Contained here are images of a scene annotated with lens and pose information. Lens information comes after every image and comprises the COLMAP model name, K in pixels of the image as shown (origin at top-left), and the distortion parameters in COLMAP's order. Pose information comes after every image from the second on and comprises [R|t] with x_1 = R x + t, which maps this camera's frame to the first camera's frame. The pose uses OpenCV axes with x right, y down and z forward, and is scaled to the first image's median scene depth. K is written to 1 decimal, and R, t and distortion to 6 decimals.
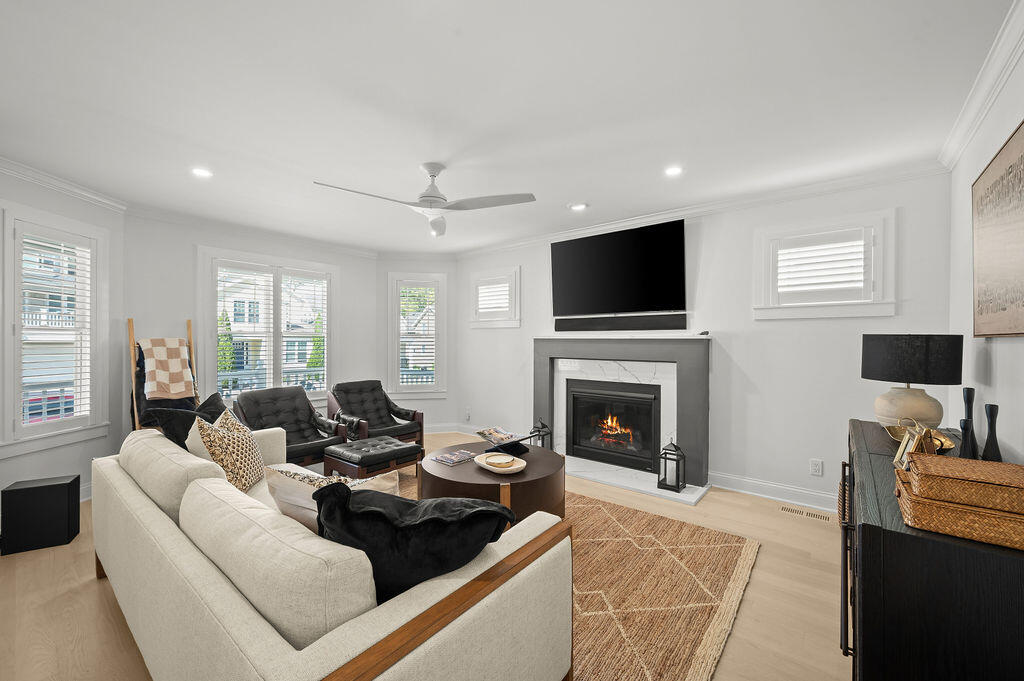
lens RADIAL K [[405.7, 0, 510.9], [0, 405.7, 341.6], [0, 0, 1]] dist [0.000425, -0.000025]
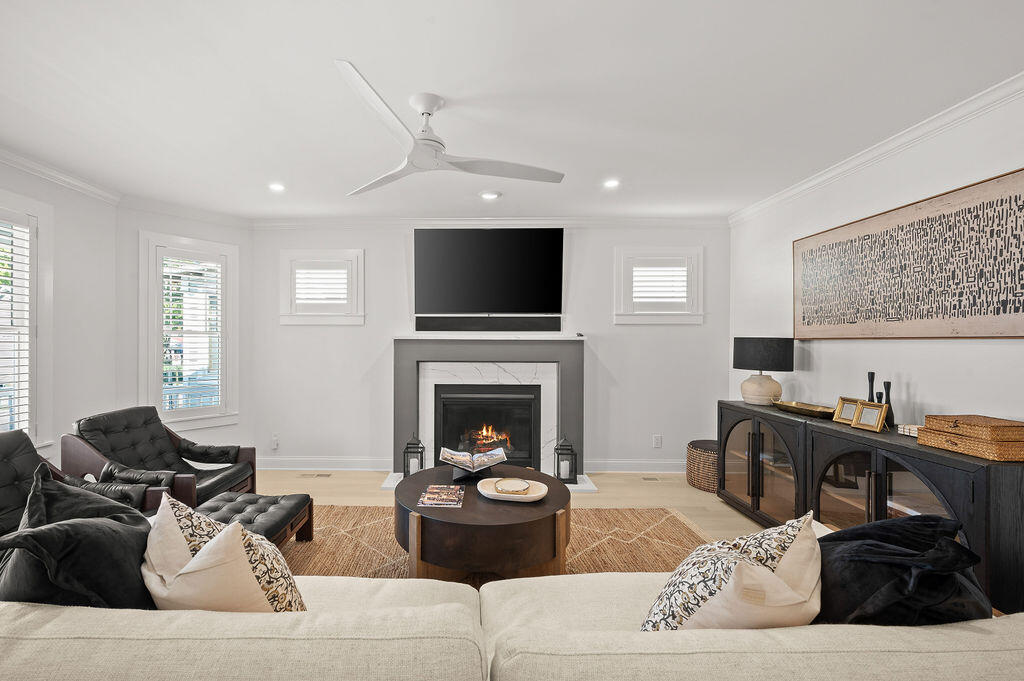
lens RADIAL K [[423.8, 0, 466.1], [0, 423.8, 342.4], [0, 0, 1]] dist [-0.001390, -0.000093]
pose [[0.788023, 0.000431, 0.615646, -0.450436], [-0.000090, 1.000000, -0.000585, 0.000114], [-0.615646, 0.000406, 0.788023, 0.269595]]
